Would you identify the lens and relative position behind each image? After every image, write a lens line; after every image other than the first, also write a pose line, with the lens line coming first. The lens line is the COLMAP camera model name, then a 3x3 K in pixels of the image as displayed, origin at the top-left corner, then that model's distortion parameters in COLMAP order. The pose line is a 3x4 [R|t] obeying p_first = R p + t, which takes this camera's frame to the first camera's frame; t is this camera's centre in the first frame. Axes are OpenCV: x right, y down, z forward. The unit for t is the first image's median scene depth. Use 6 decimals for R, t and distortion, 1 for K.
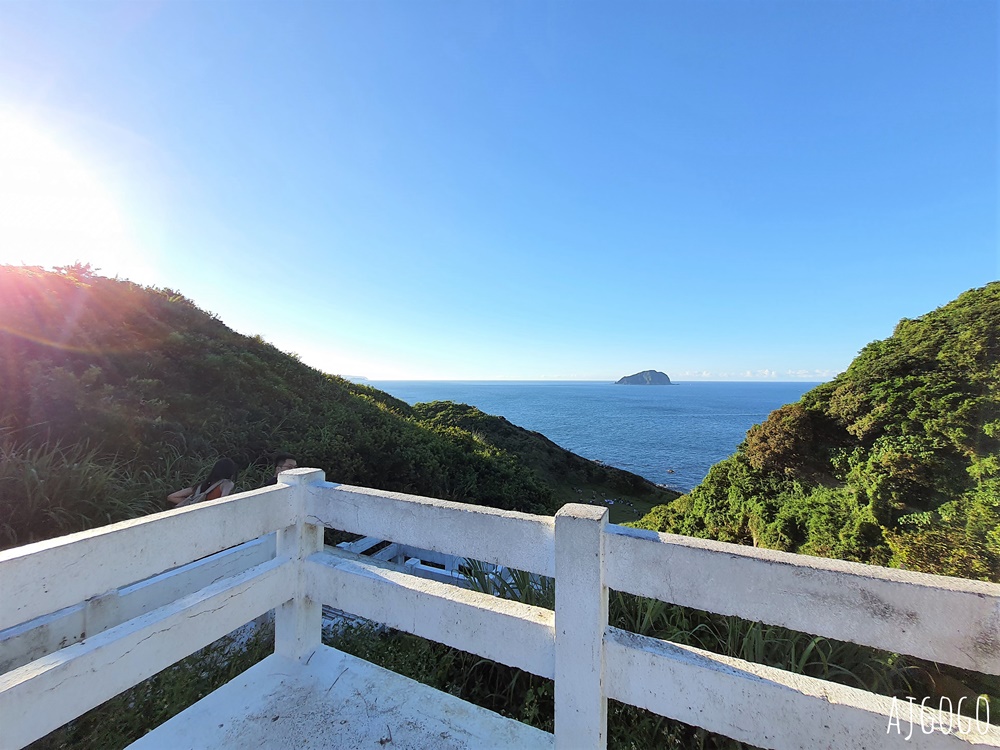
lens RADIAL K [[396.0, 0, 507.8], [0, 396.0, 374.7], [0, 0, 1]] dist [0.005587, -0.003004]
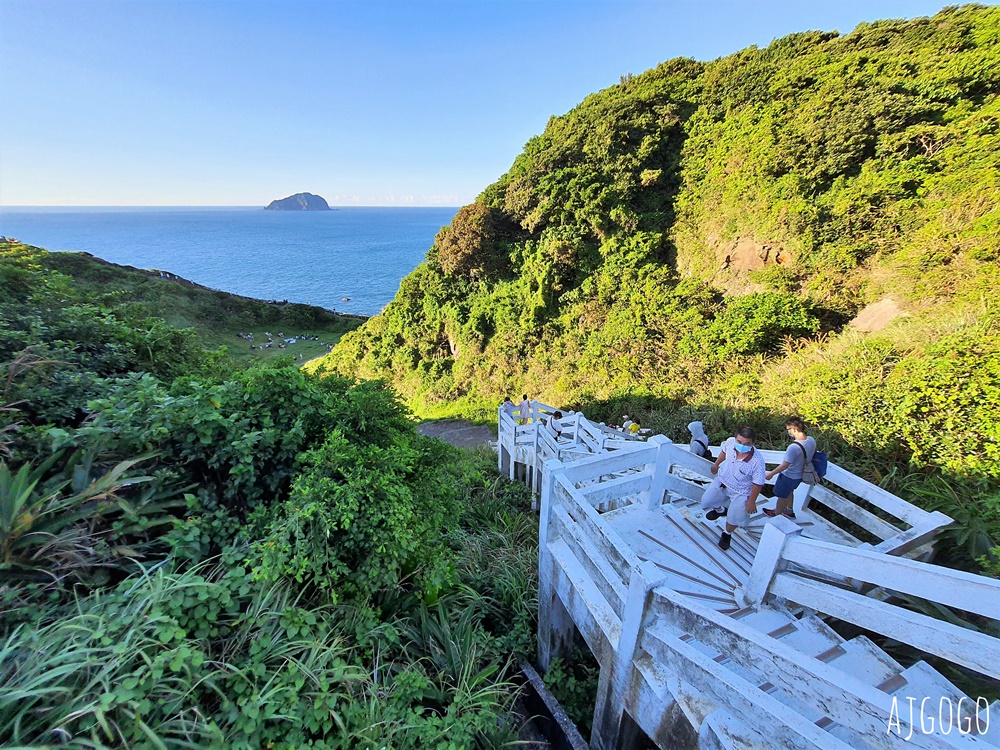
lens RADIAL K [[396.0, 0, 495.5], [0, 396.0, 370.0], [0, 0, 1]] dist [0.005587, -0.003004]
pose [[0.724936, -0.267547, 0.634734, 0.030914], [-0.008190, 0.918071, 0.396331, 0.074149], [-0.688768, -0.292513, 0.663351, 0.225980]]
